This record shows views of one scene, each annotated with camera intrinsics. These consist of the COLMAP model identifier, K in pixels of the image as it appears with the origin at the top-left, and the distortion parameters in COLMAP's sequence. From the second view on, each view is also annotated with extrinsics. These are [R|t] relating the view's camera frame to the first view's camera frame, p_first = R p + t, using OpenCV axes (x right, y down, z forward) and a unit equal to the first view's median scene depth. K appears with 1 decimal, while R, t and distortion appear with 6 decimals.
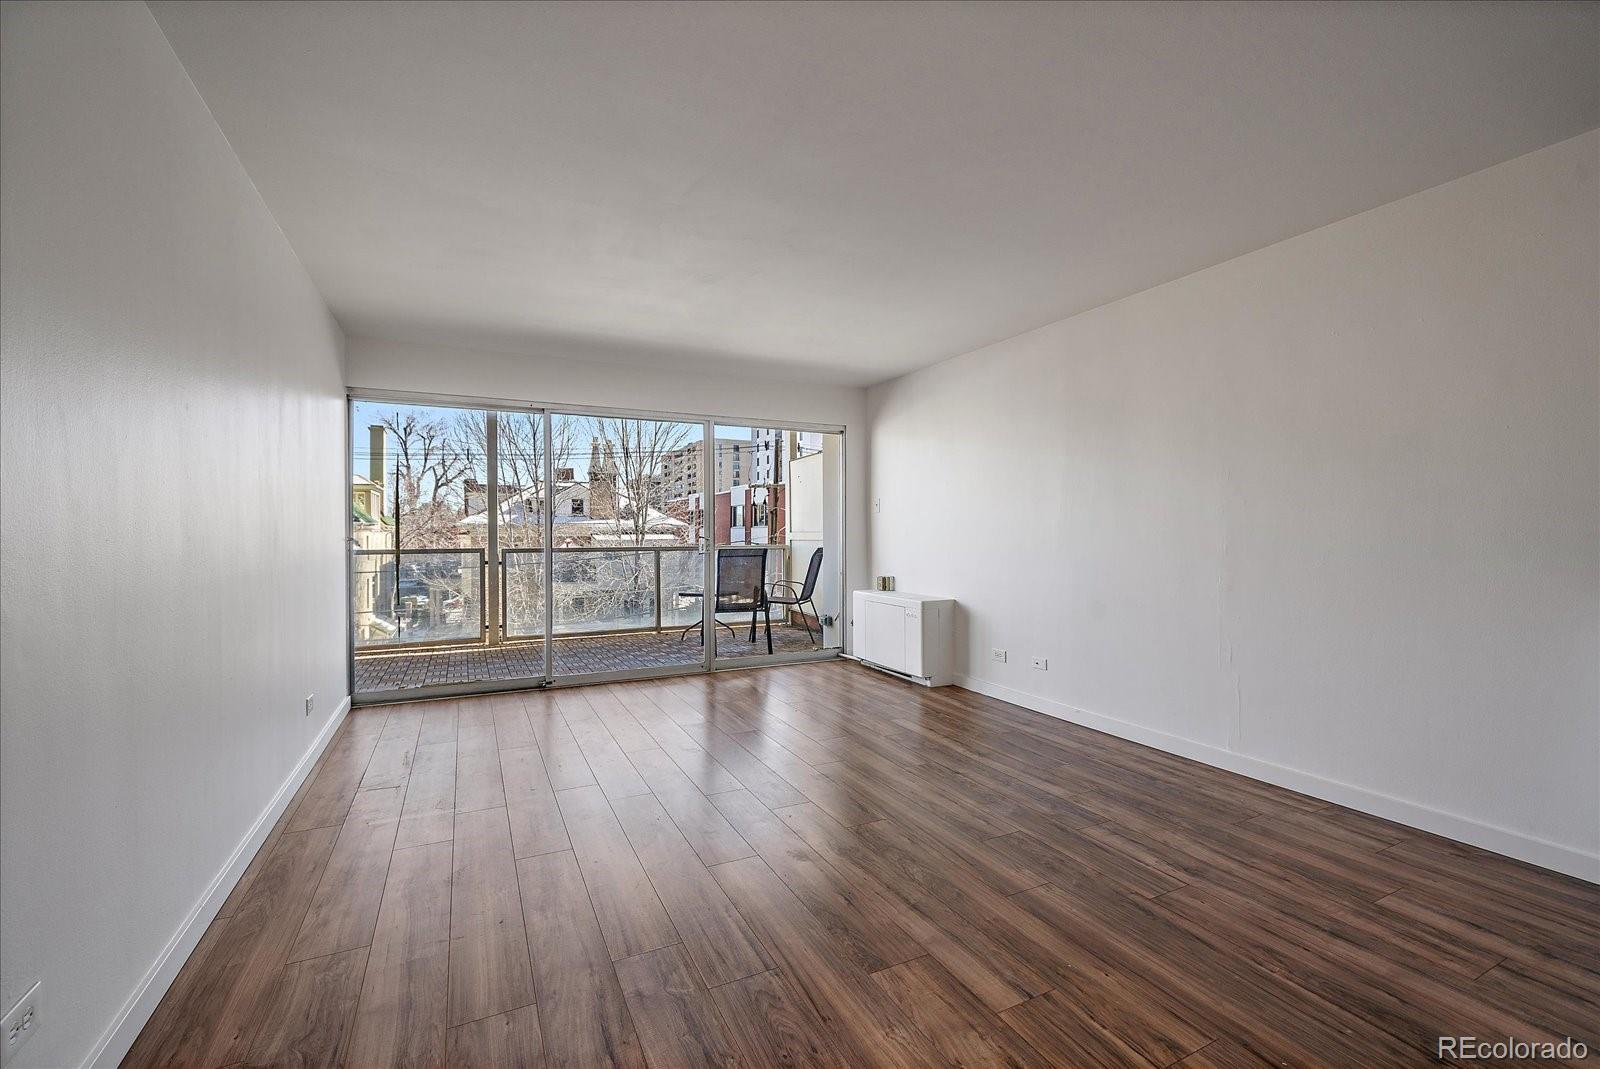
lens RADIAL K [[691.3, 0, 800.0], [0, 691.3, 534.5], [0, 0, 1]] dist [-0.001249, -0.000121]
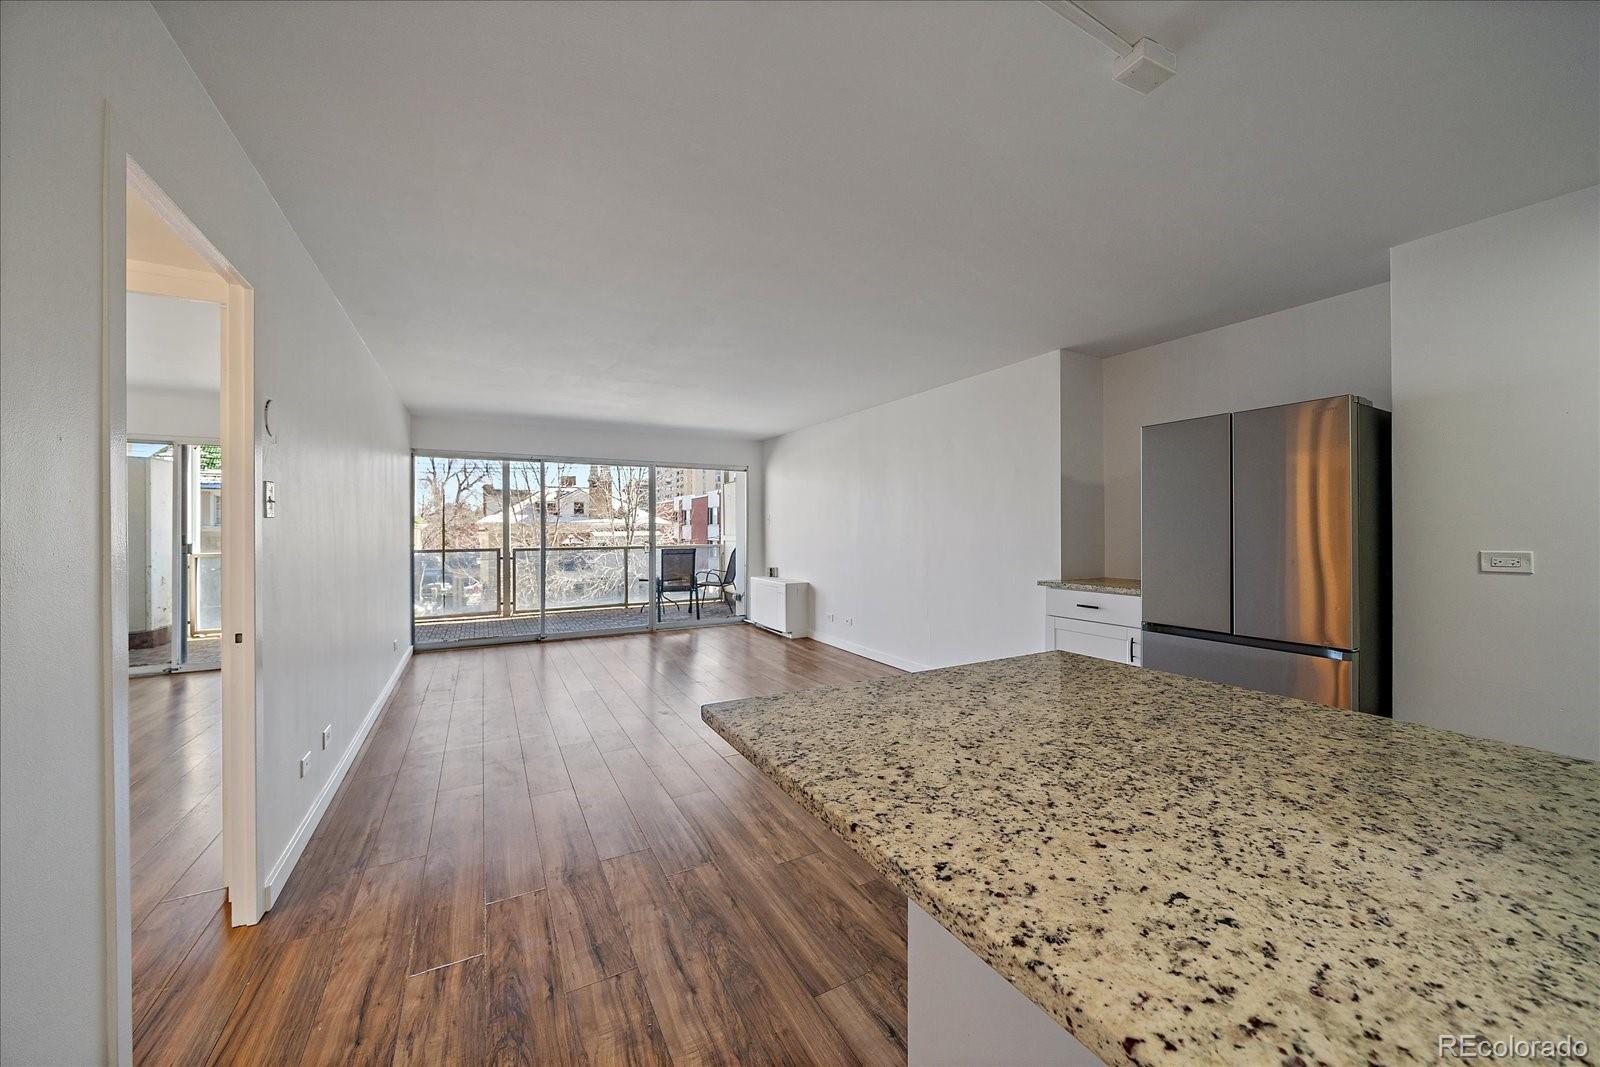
lens RADIAL K [[592.1, 0, 800.2], [0, 592.1, 523.1], [0, 0, 1]] dist [0.000366, 0.000009]
pose [[0.999155, -0.000479, 0.041090, 0.119770], [0.000871, 0.999954, -0.009517, -0.021338], [-0.041083, 0.009545, 0.999110, -0.264263]]
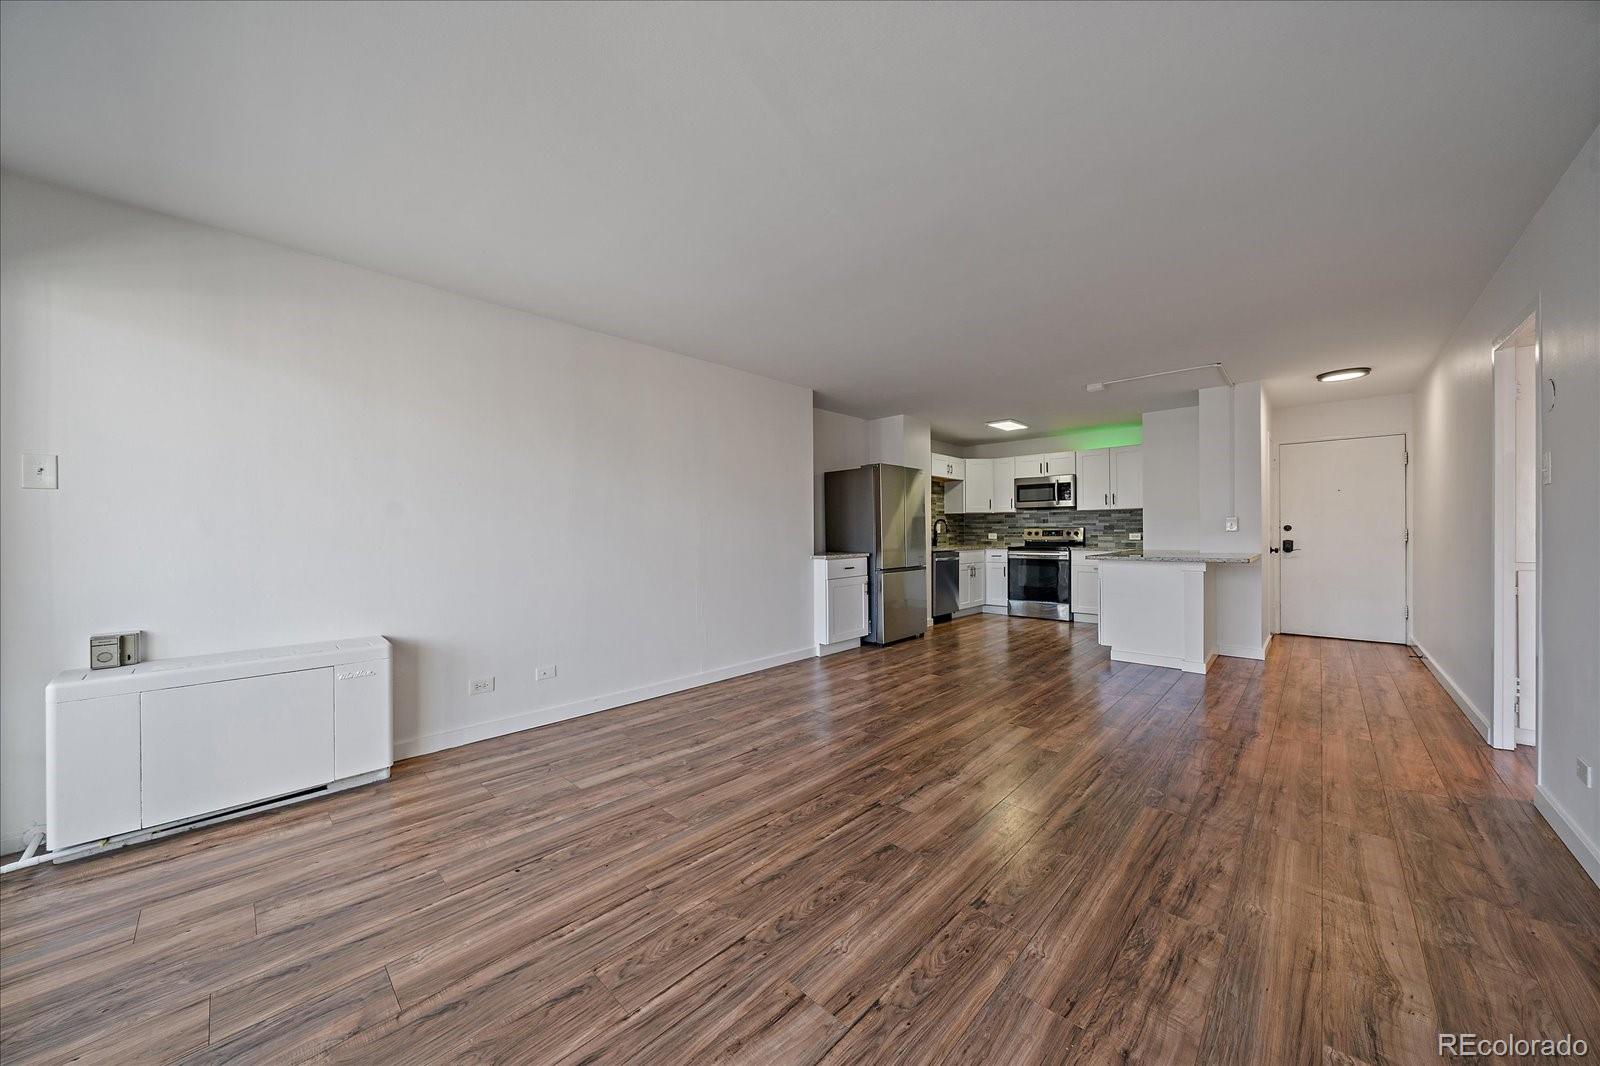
lens RADIAL K [[567.2, 0, 770.1], [0, 567.2, 532.1], [0, 0, 1]] dist [-0.001126, -0.000099]
pose [[-0.337484, 0.003064, 0.941326, -0.327981], [0.007578, 0.999971, -0.000539, -0.001672], [-0.941301, 0.006951, -0.337497, 0.657541]]
